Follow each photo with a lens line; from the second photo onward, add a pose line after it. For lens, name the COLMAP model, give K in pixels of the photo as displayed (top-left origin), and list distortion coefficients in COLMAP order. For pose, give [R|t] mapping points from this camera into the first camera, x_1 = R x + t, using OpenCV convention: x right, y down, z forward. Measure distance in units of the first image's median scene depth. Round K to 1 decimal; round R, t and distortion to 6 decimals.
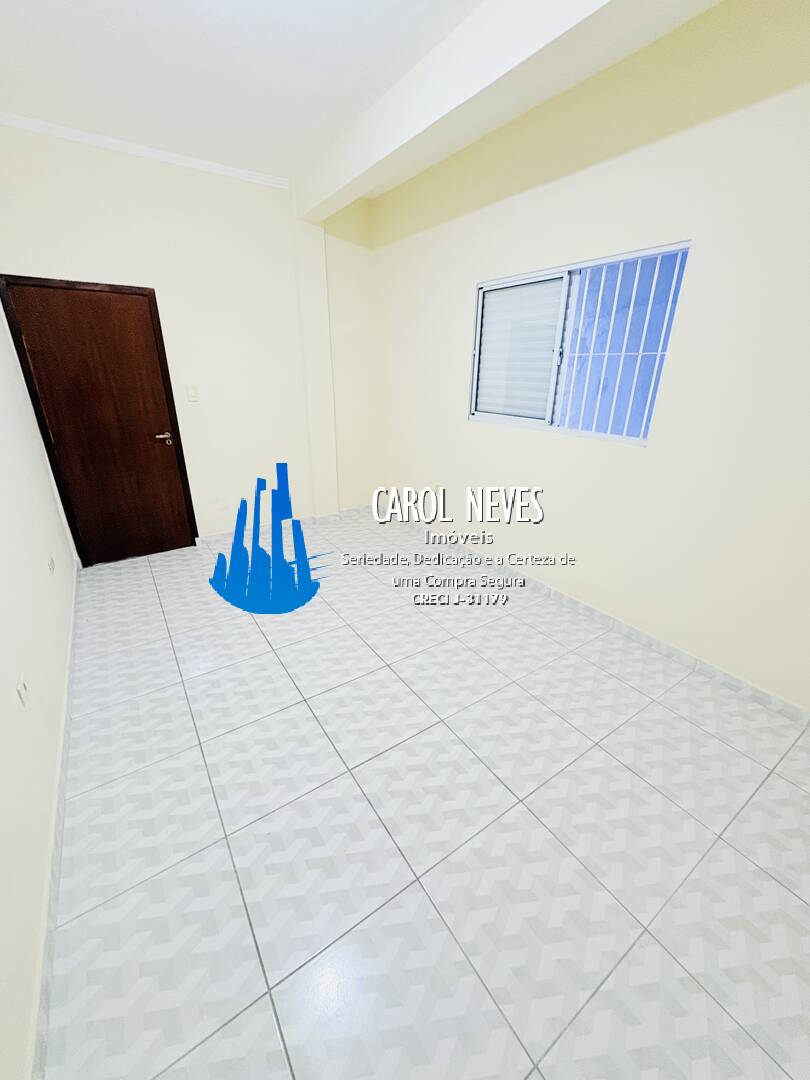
lens RADIAL K [[431.5, 0, 398.2], [0, 431.5, 540.4], [0, 0, 1]] dist [-0.008407, 0.000951]
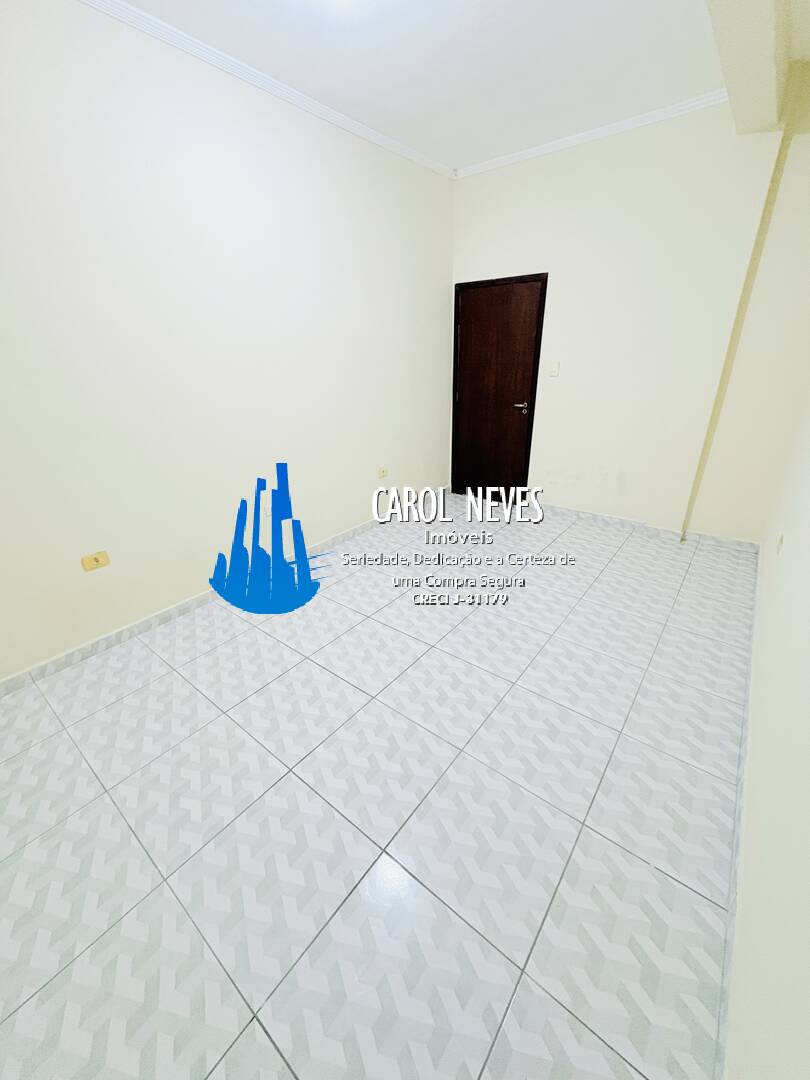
lens RADIAL K [[431.5, 0, 390.9], [0, 431.5, 505.1], [0, 0, 1]] dist [-0.008407, 0.000951]
pose [[0.303681, 0.315166, -0.899138, 0.626724], [-0.335466, 0.918644, 0.208700, -0.155786], [0.891763, 0.238252, 0.384702, 0.388192]]
